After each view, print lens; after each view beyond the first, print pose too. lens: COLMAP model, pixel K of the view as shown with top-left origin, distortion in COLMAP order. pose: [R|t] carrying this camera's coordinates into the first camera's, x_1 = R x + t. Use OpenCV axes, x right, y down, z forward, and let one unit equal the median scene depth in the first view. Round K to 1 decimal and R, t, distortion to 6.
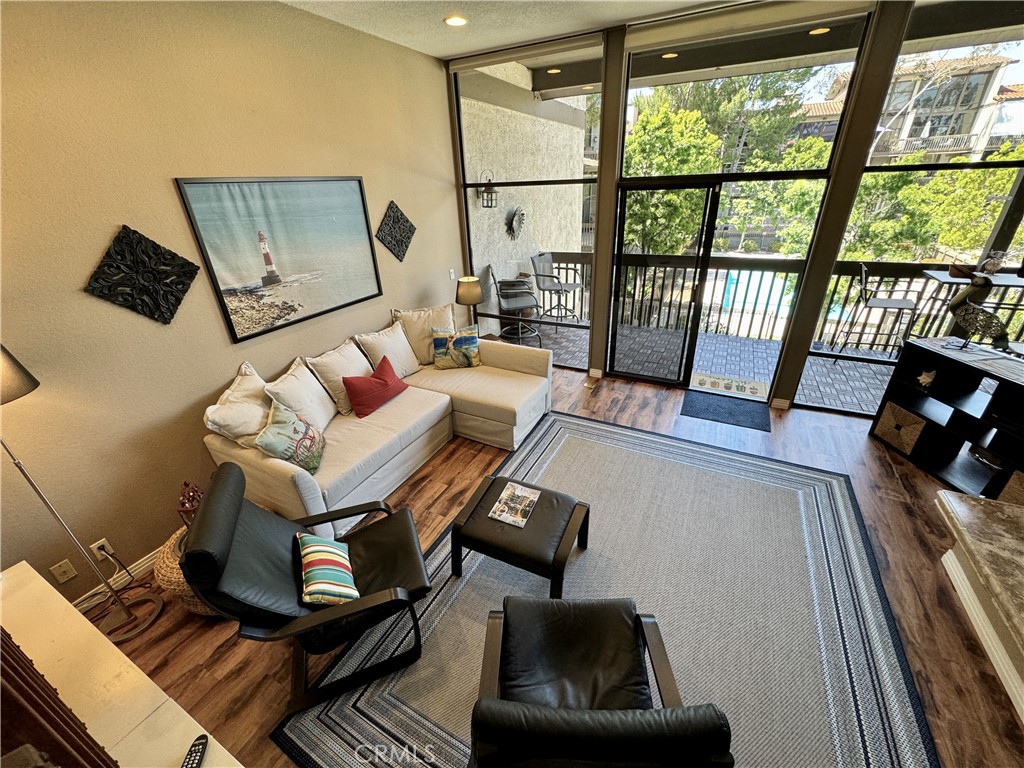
lens RADIAL K [[408.3, 0, 512.3], [0, 408.3, 382.4], [0, 0, 1]] dist [-0.001223, 0.000108]
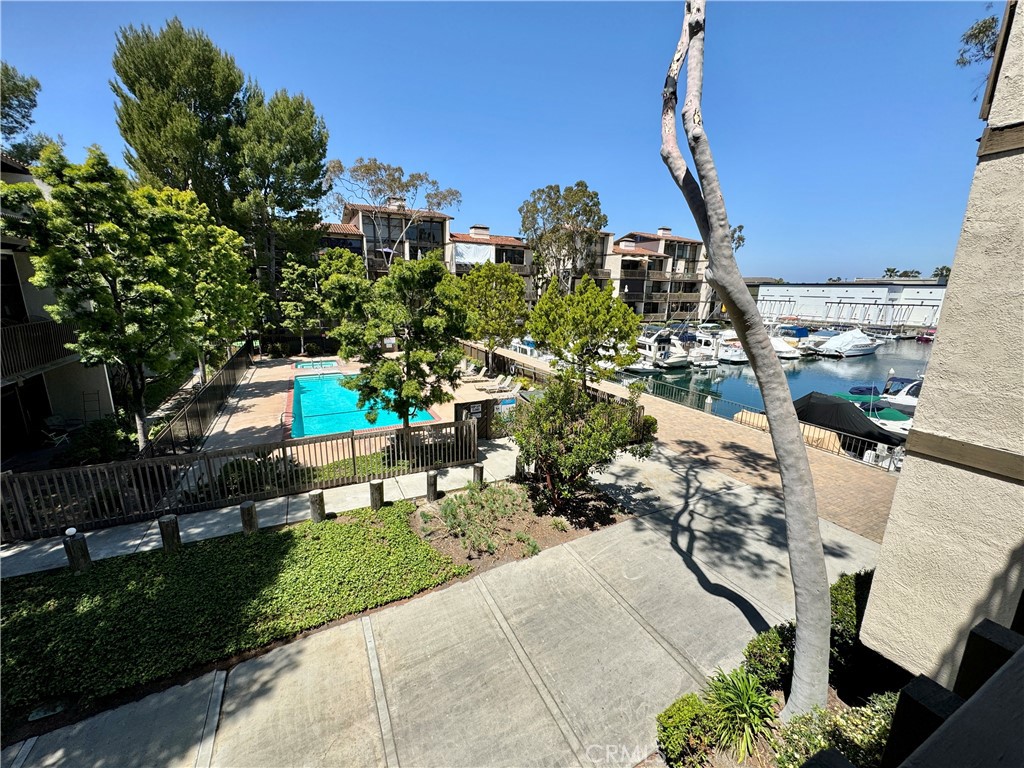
lens RADIAL K [[408.3, 0, 513.9], [0, 408.3, 387.6], [0, 0, 1]] dist [-0.001223, 0.000108]
pose [[0.582638, -0.147221, 0.799286, 0.911590], [0.323287, 0.944285, -0.061731, -0.449277], [-0.745666, 0.294365, 0.597771, 1.257069]]
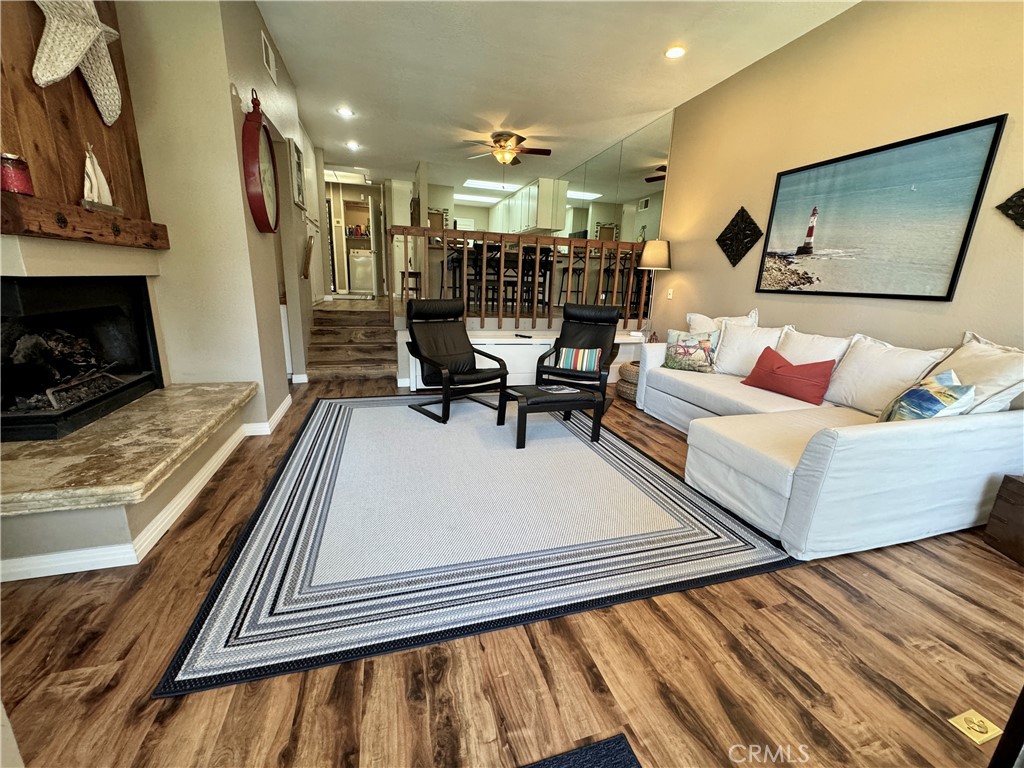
lens RADIAL K [[408.3, 0, 510.3], [0, 408.3, 385.1], [0, 0, 1]] dist [-0.001223, 0.000108]
pose [[-0.719031, 0.179927, -0.671283, 0.597272], [-0.317233, 0.774433, 0.547373, -0.230679], [0.618351, 0.606531, -0.499762, 0.922468]]
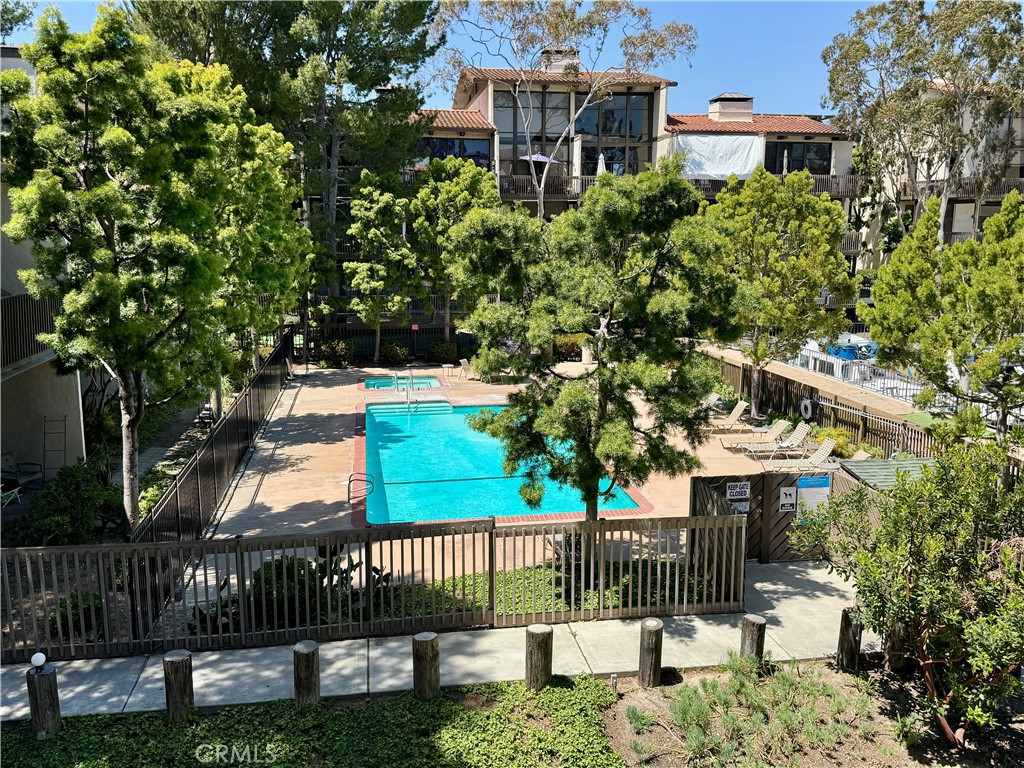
lens RADIAL K [[871.2, 0, 519.2], [0, 871.2, 393.0], [0, 0, 1]] dist [0.079751, -0.104140]
pose [[0.794676, -0.076711, 0.602167, 0.765630], [0.241909, 0.949831, -0.198245, -0.504132], [-0.556750, 0.303210, 0.773365, 1.382417]]
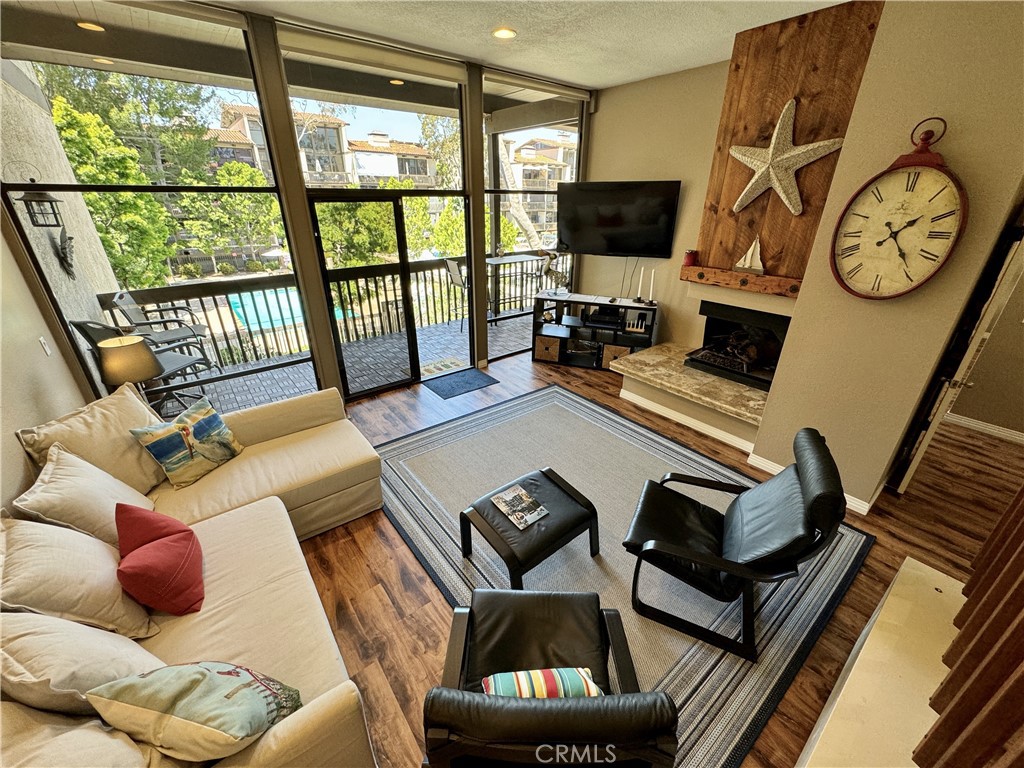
lens RADIAL K [[408.3, 0, 511.3], [0, 408.3, 382.8], [0, 0, 1]] dist [-0.001223, 0.000108]
pose [[0.413199, -0.344325, 0.843034, -0.435504], [0.382257, 0.905832, 0.182616, -0.096330], [-0.826526, 0.246799, 0.505909, 0.259820]]
